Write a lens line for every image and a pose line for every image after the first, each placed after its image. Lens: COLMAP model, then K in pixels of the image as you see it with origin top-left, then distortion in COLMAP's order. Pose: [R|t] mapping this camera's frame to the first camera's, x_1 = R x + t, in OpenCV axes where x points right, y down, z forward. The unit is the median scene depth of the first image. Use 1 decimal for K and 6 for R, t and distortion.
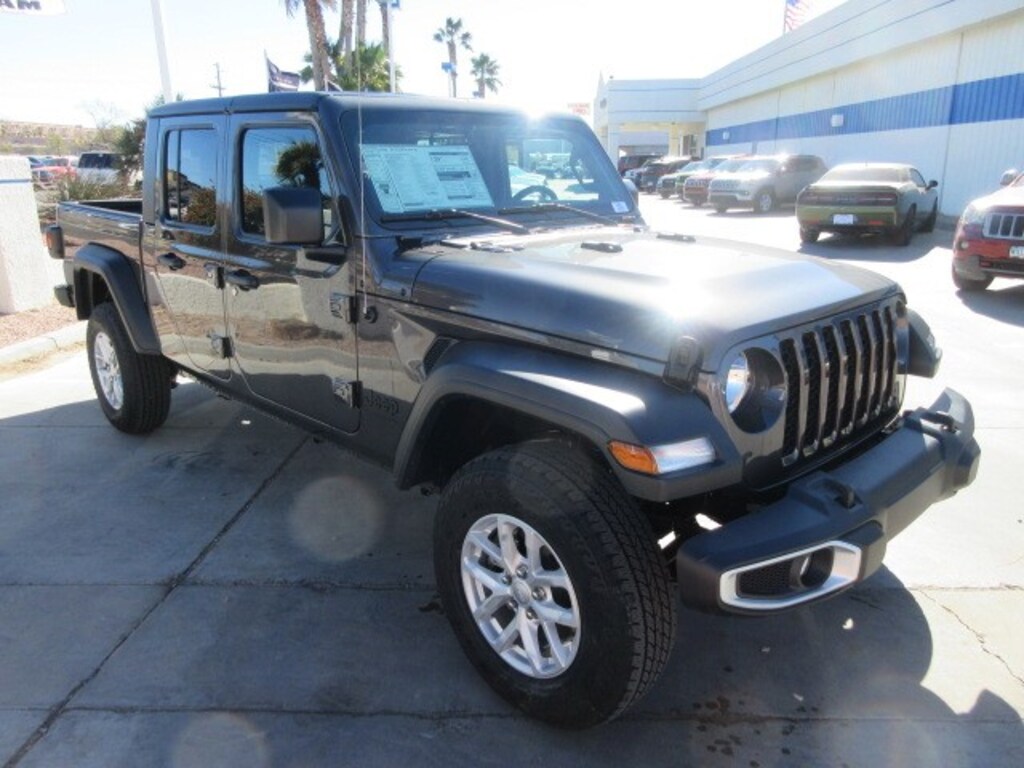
lens RADIAL K [[771.2, 0, 511.7], [0, 771.2, 365.5], [0, 0, 1]] dist [0.009332, 0.006286]
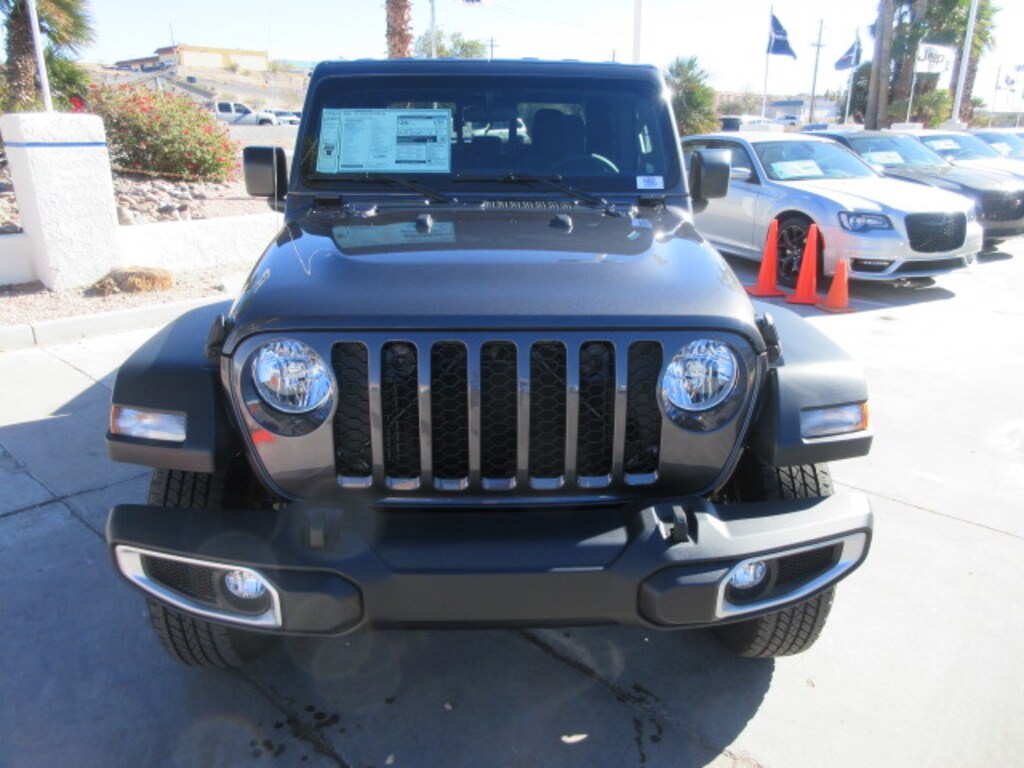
lens RADIAL K [[771.2, 0, 511.7], [0, 771.2, 365.5], [0, 0, 1]] dist [0.009332, 0.006286]
pose [[0.746236, 0.208045, -0.632336, 0.736022], [-0.177838, 0.977688, 0.111799, -0.096102], [0.641487, 0.029025, 0.766585, 0.327897]]
